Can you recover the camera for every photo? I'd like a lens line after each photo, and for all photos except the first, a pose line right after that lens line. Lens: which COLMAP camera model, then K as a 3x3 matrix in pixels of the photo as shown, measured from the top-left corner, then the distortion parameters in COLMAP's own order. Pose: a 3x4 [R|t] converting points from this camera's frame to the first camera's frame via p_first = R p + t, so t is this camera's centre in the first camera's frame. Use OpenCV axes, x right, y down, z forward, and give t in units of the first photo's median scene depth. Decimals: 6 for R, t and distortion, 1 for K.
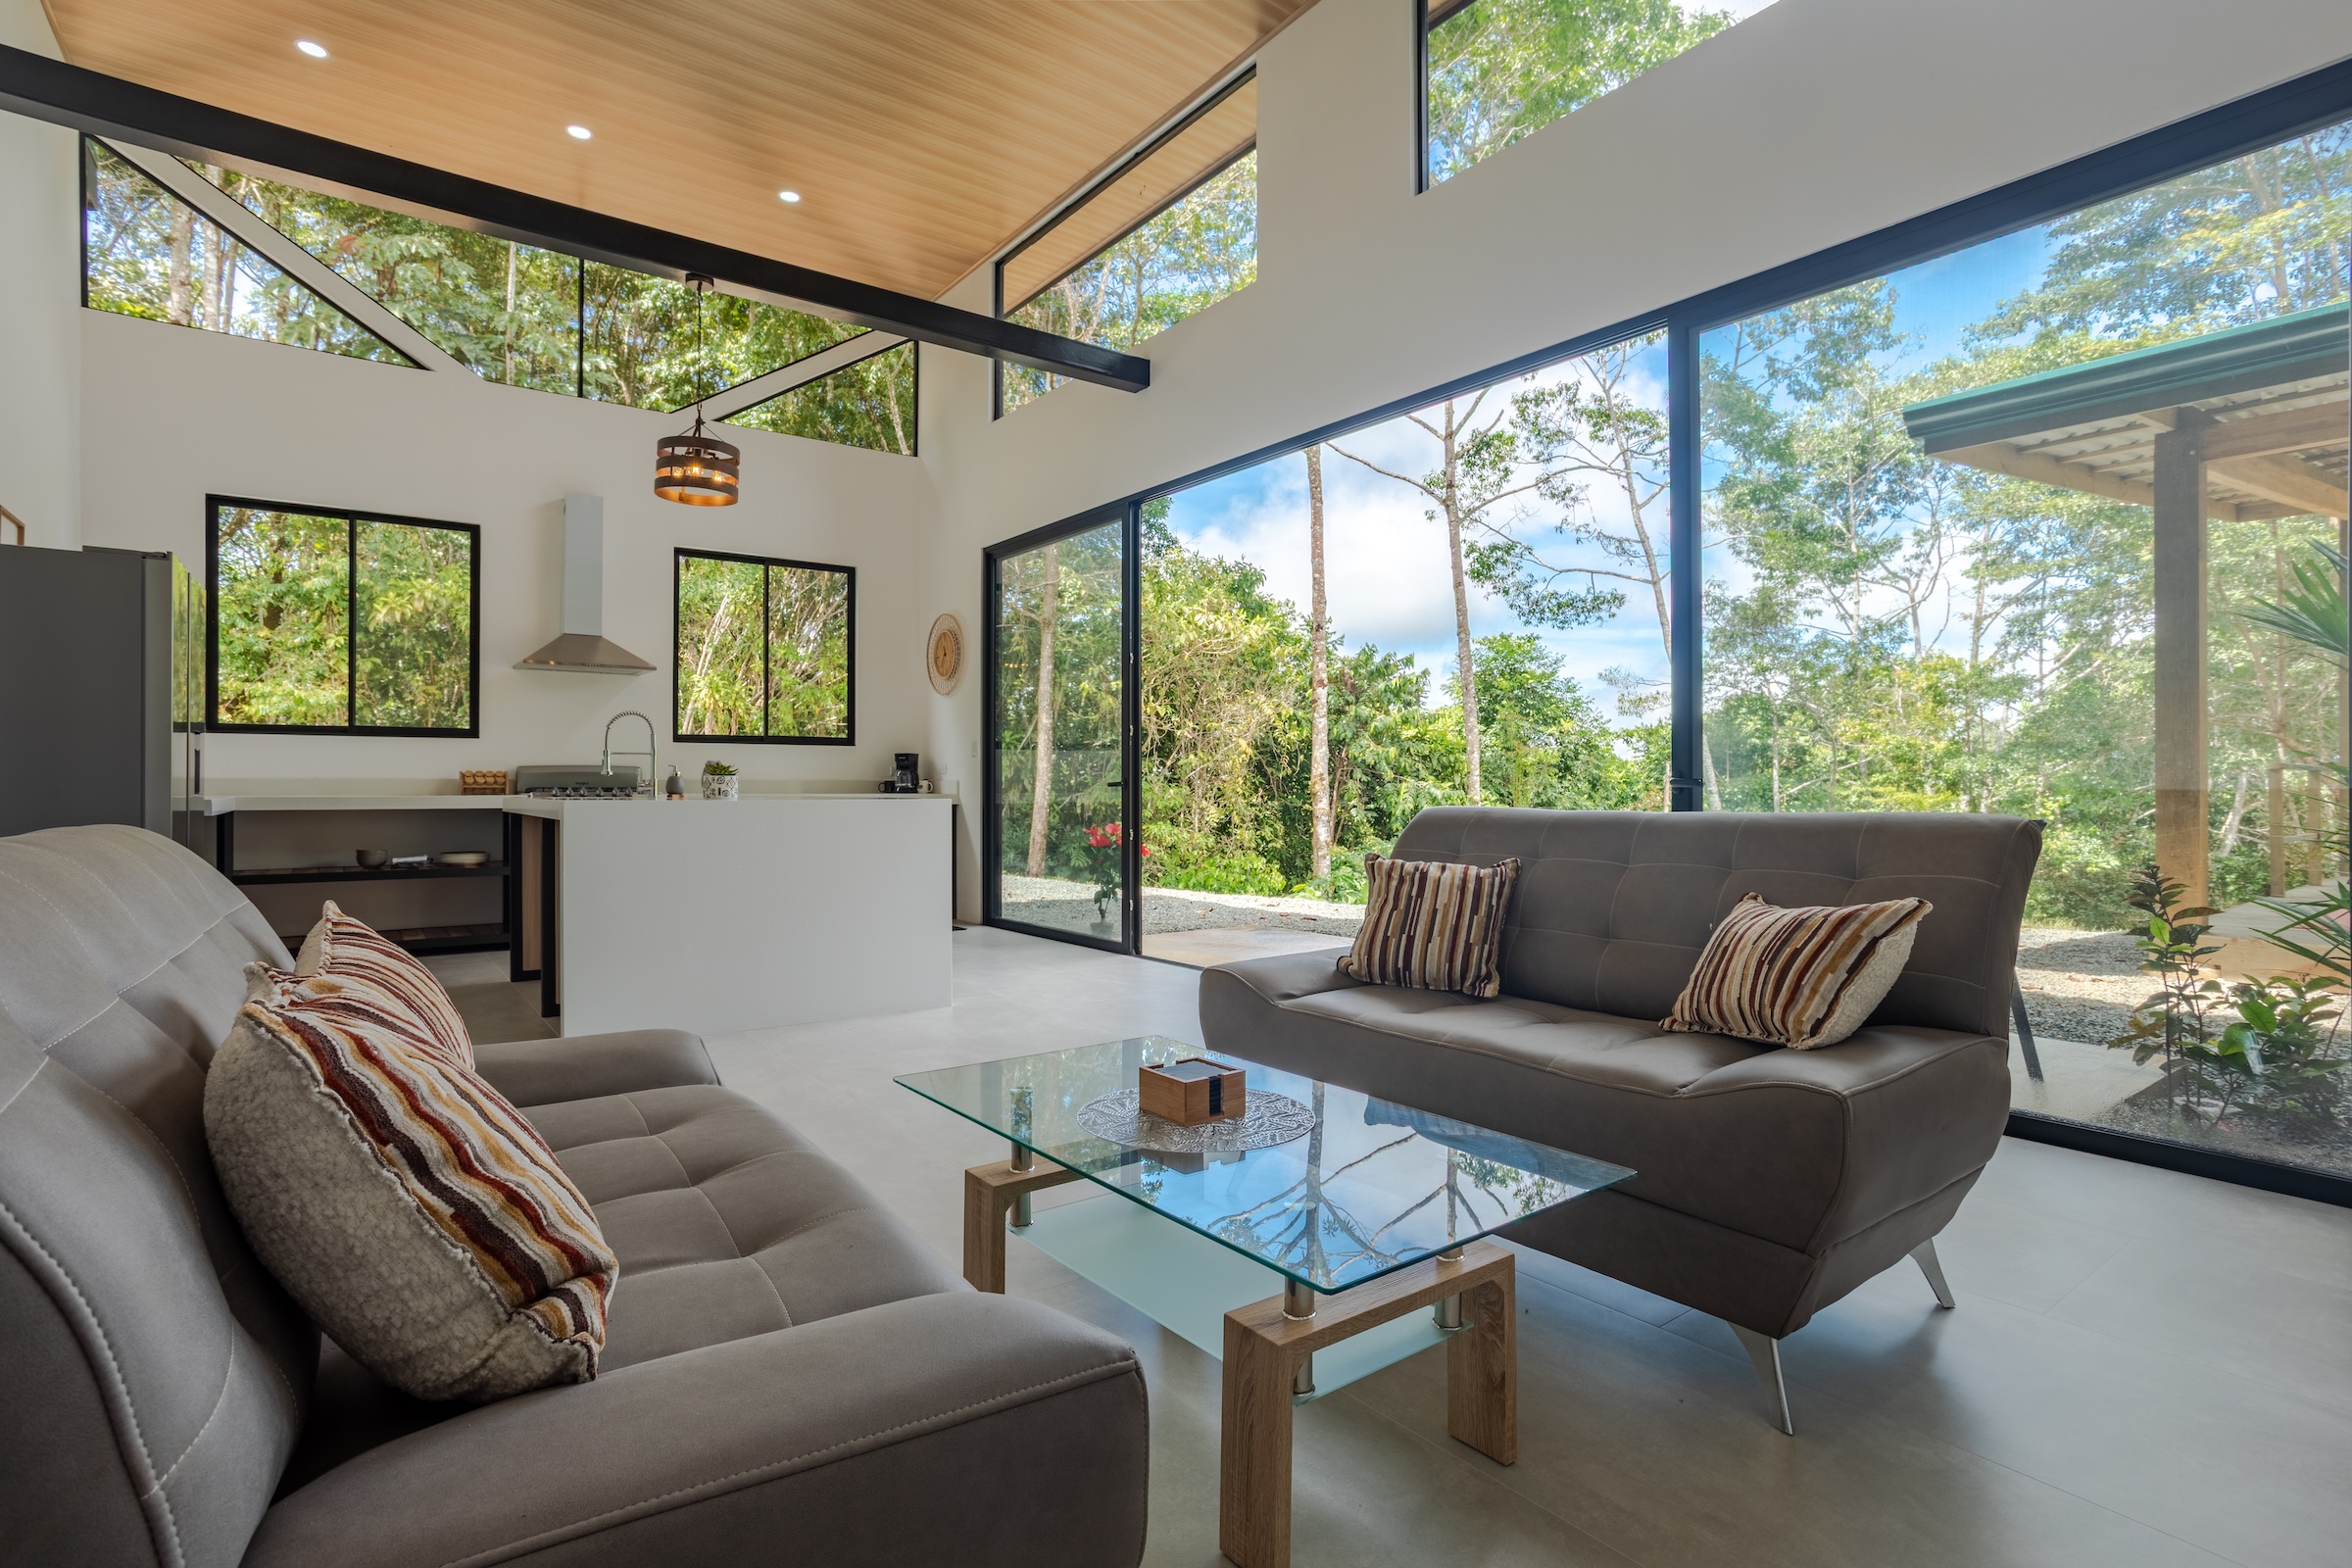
lens RADIAL K [[1140.5, 0, 1176.0], [0, 1140.5, 784.0], [0, 0, 1]] dist [-0.001204, -0.000025]
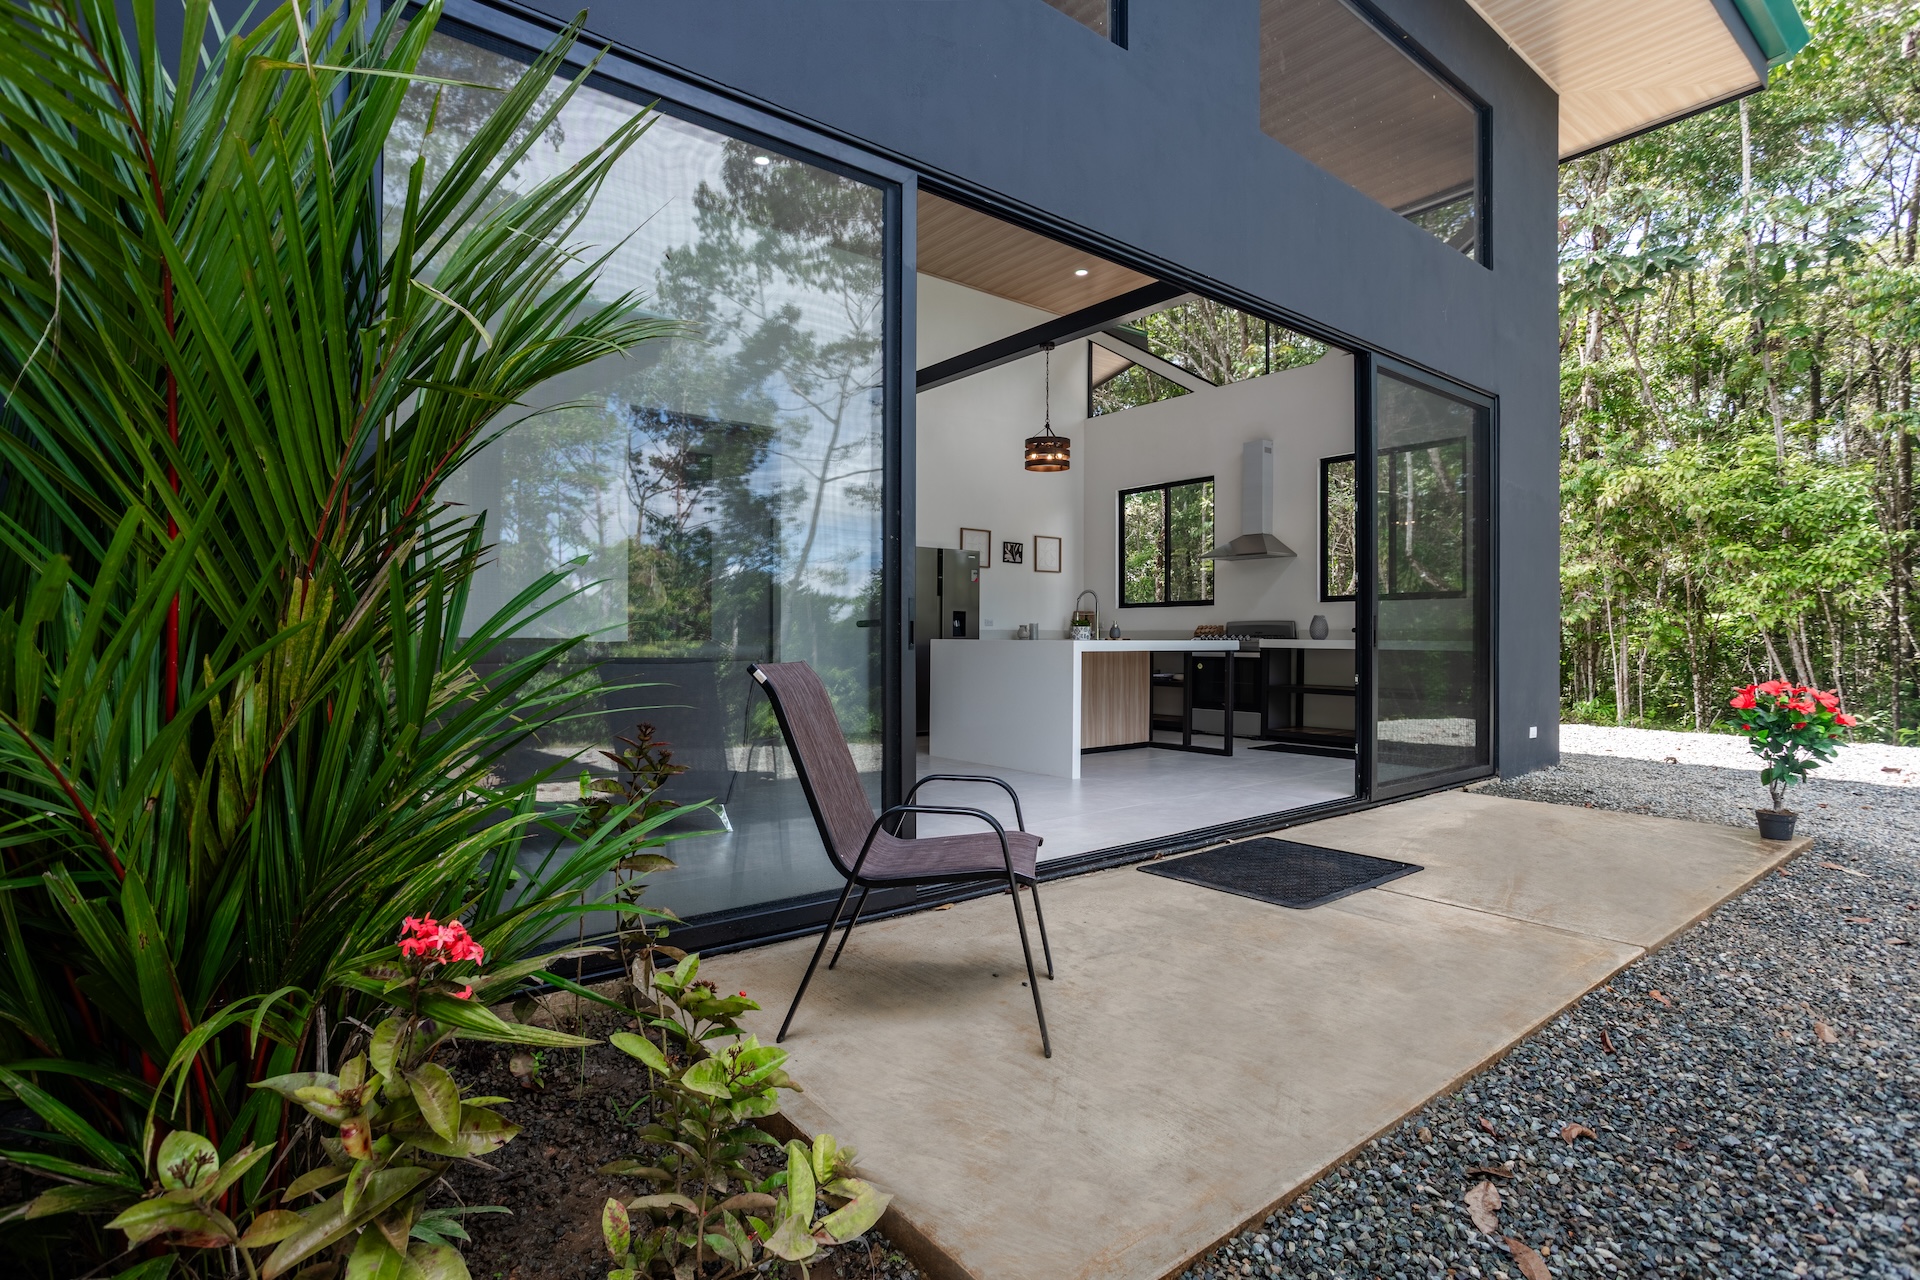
lens RADIAL K [[931.0, 0, 960.0], [0, 931.0, 640.0], [0, 0, 1]] dist [-0.001204, -0.000025]
pose [[0.032533, -0.002291, -0.999468, 0.851044], [-0.000249, 0.999997, -0.002301, 0.015872], [0.999471, 0.000324, 0.032533, 0.697253]]
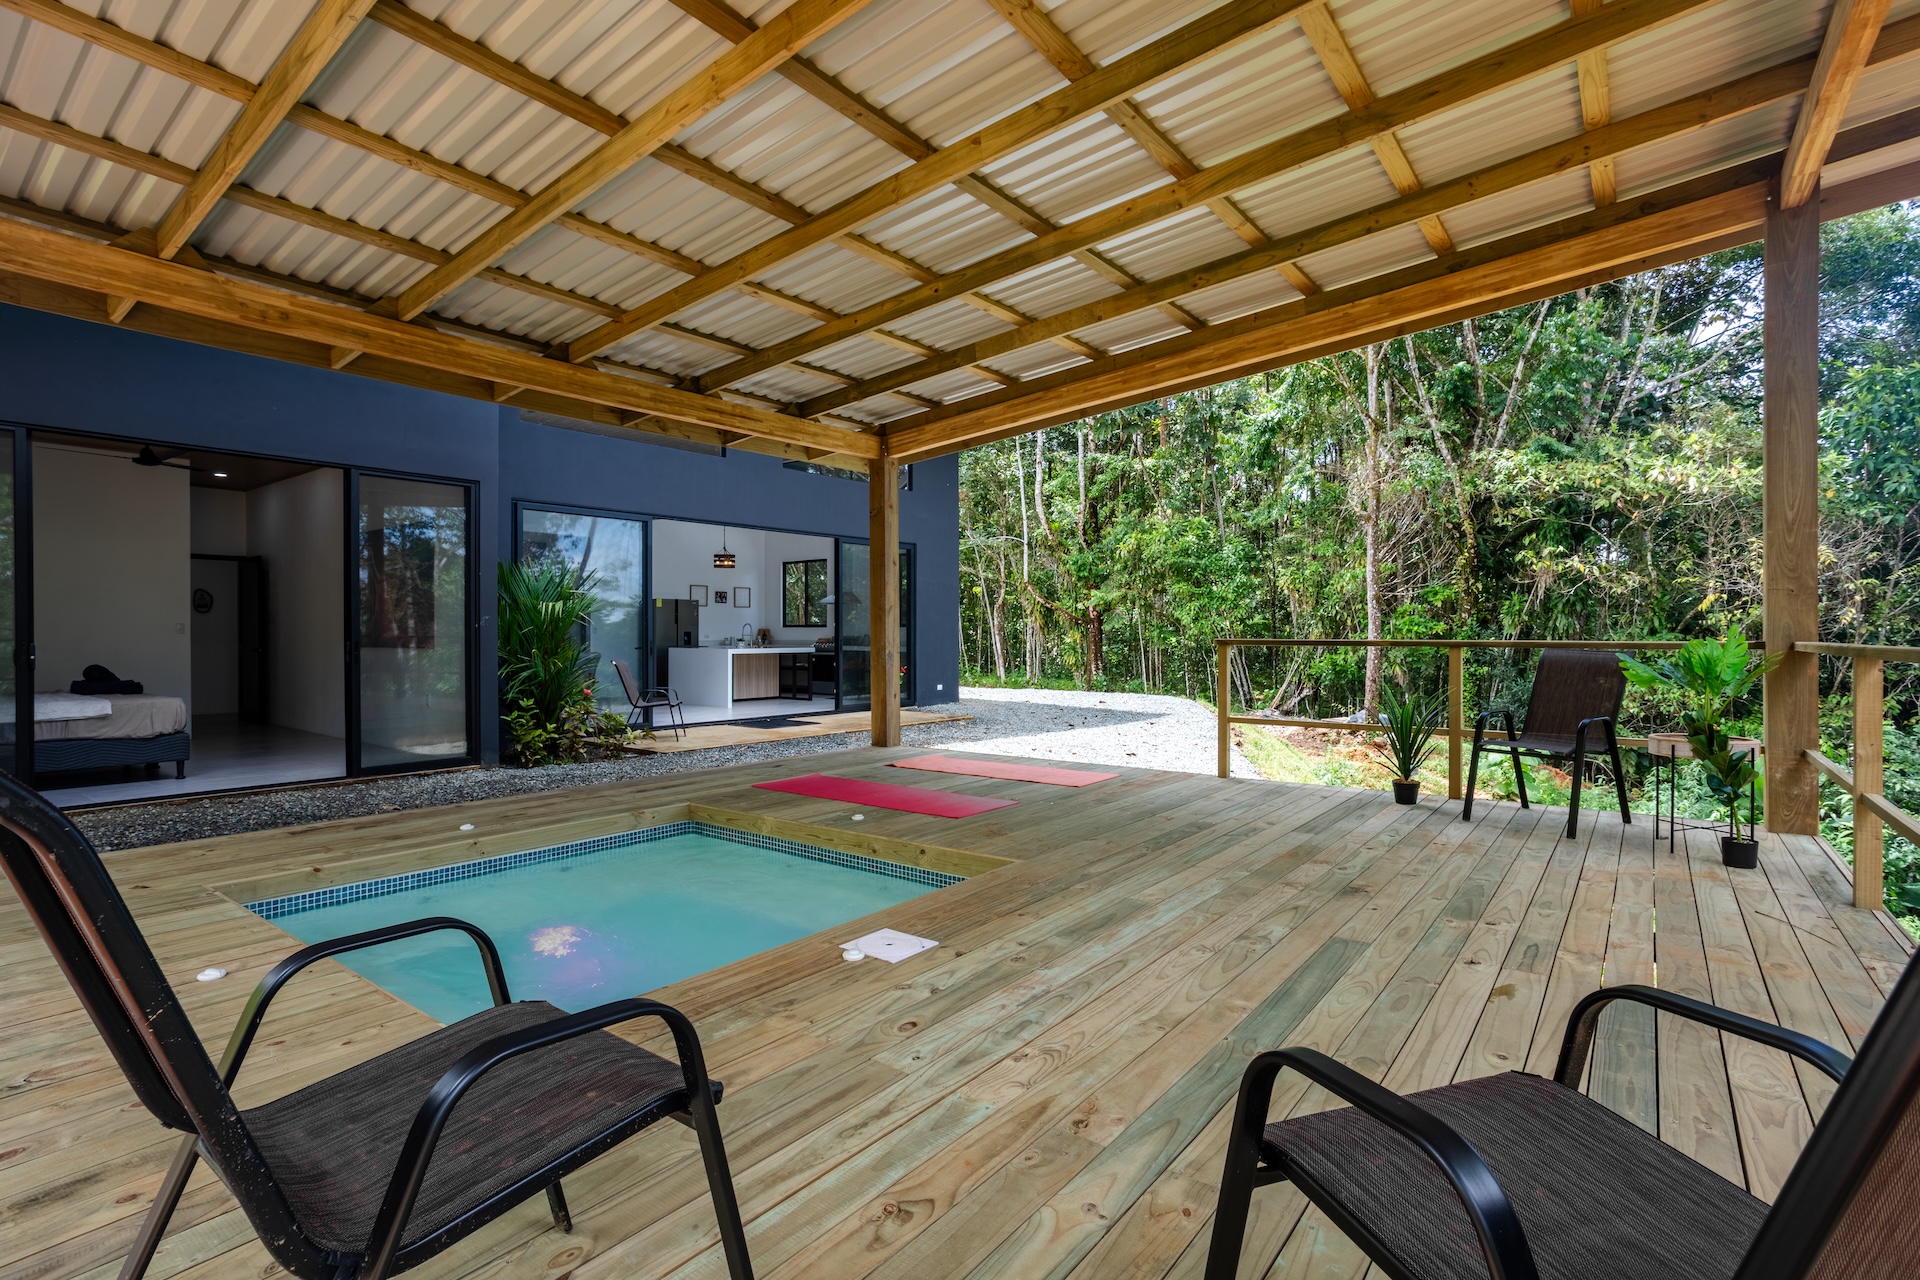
lens RADIAL K [[931.0, 0, 960.0], [0, 931.0, 640.0], [0, 0, 1]] dist [-0.001204, -0.000025]
pose [[0.263450, 0.006310, -0.964652, 2.308877], [0.002033, 0.999973, 0.007096, -0.026552], [0.964671, -0.003830, 0.263430, 0.798737]]
